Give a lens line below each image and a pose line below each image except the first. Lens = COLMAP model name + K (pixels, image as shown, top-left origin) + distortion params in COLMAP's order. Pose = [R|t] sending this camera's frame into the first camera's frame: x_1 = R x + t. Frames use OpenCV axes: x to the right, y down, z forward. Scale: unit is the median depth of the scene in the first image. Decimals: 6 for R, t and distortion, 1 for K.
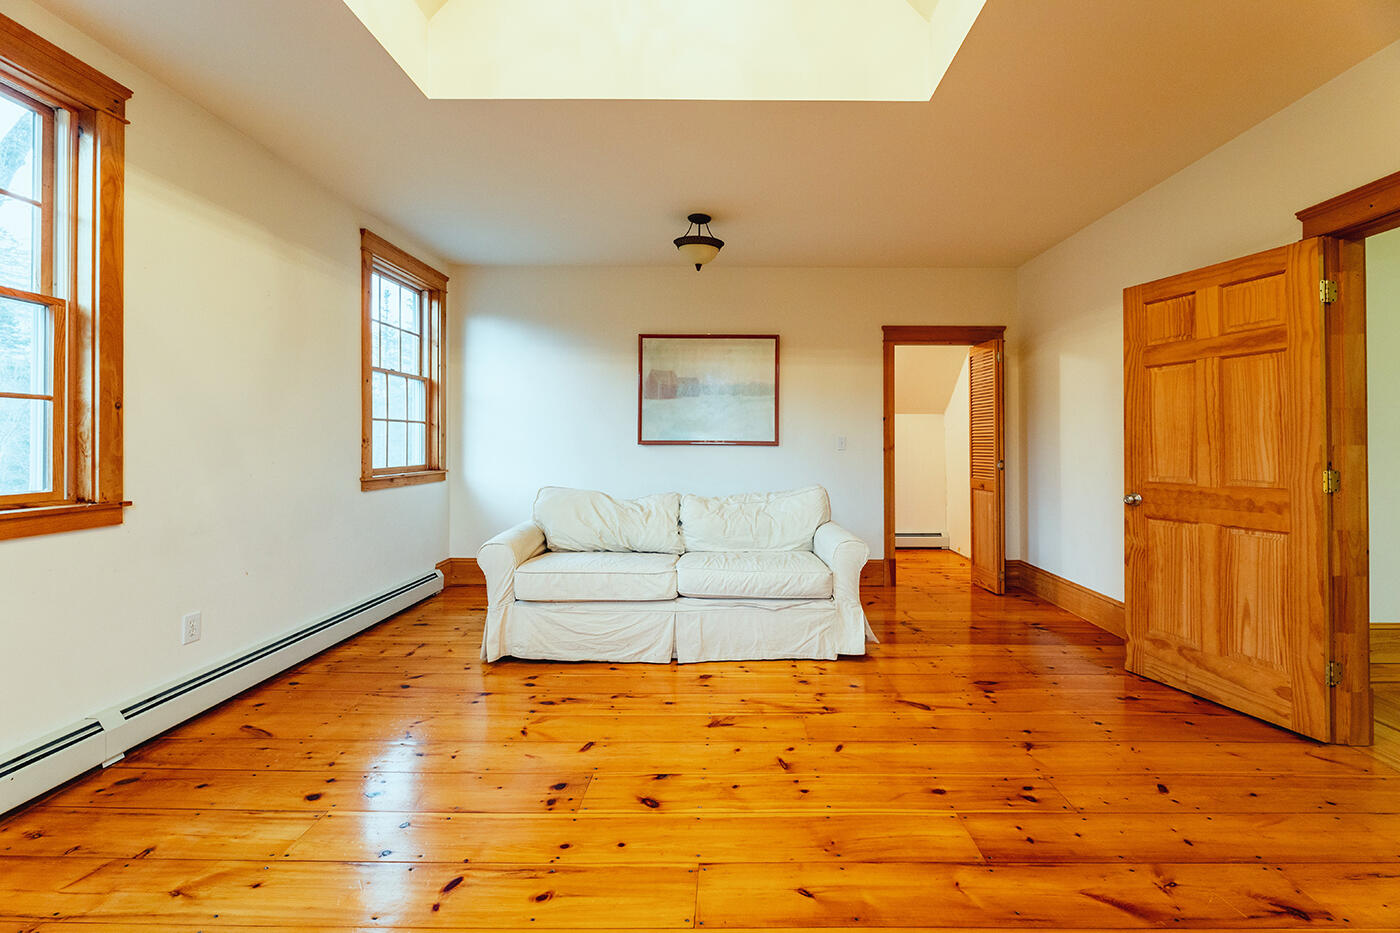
lens RADIAL K [[578.6, 0, 724.8], [0, 578.6, 438.1], [0, 0, 1]] dist [0.008053, 0.000035]
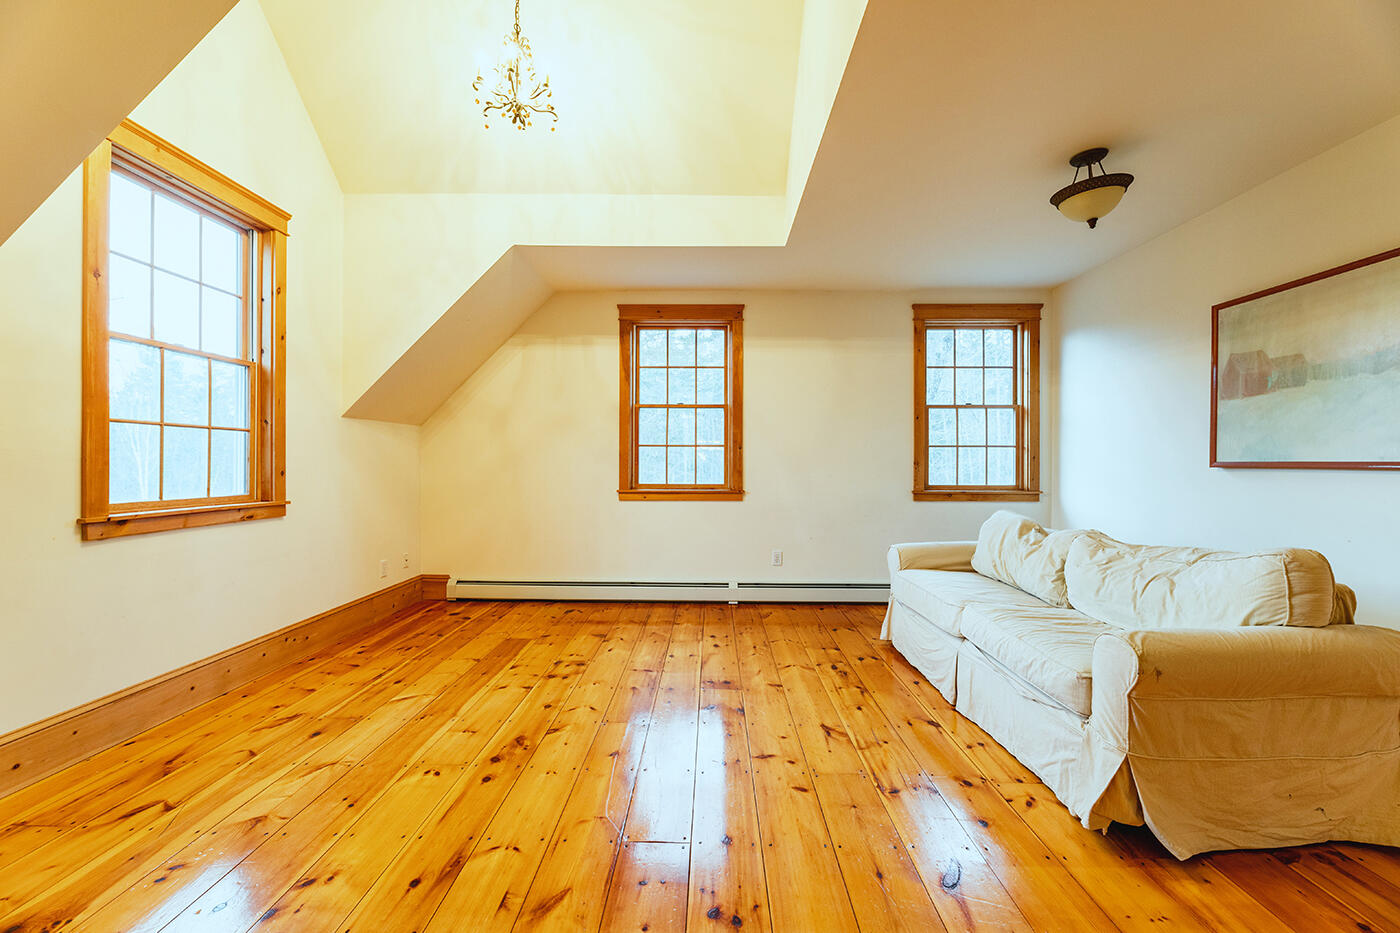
lens RADIAL K [[567.7, 0, 700.0], [0, 567.7, 466.5], [0, 0, 1]] dist [0.000325, -0.000217]
pose [[-0.012296, 0.001182, -0.999924, 0.672029], [0.004066, 0.999991, 0.001132, 0.008099], [0.999916, -0.004052, -0.012301, 0.511393]]
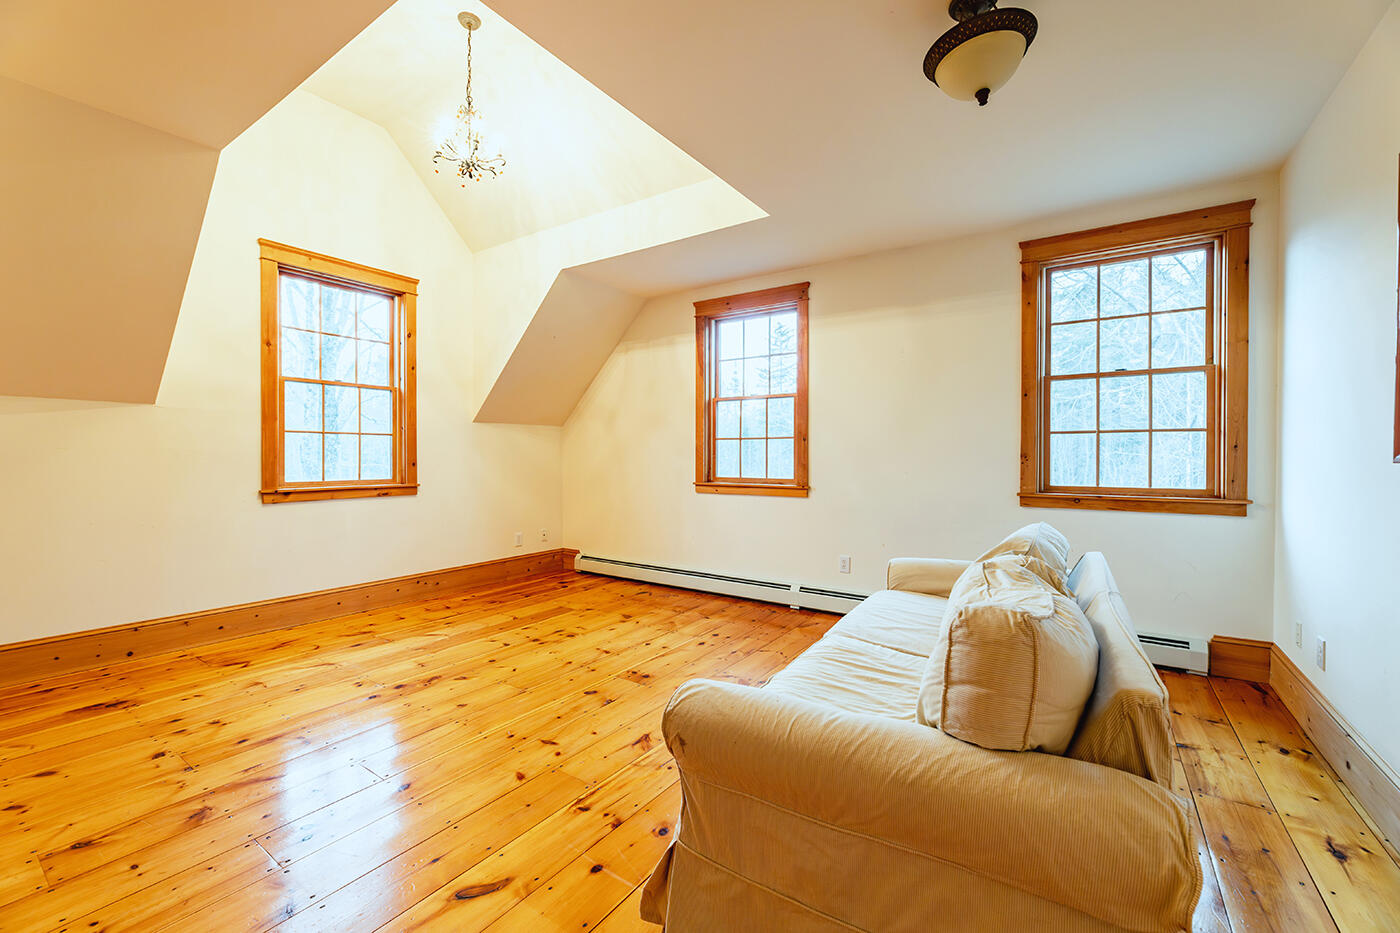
lens RADIAL K [[570.7, 0, 702.2], [0, 570.7, 464.5], [0, 0, 1]] dist [-0.000436, -0.000069]
pose [[-0.560497, 0.008410, -0.828114, 0.484153], [0.002970, 0.999962, 0.008145, 0.009099], [0.828151, 0.002106, -0.560500, 1.069491]]
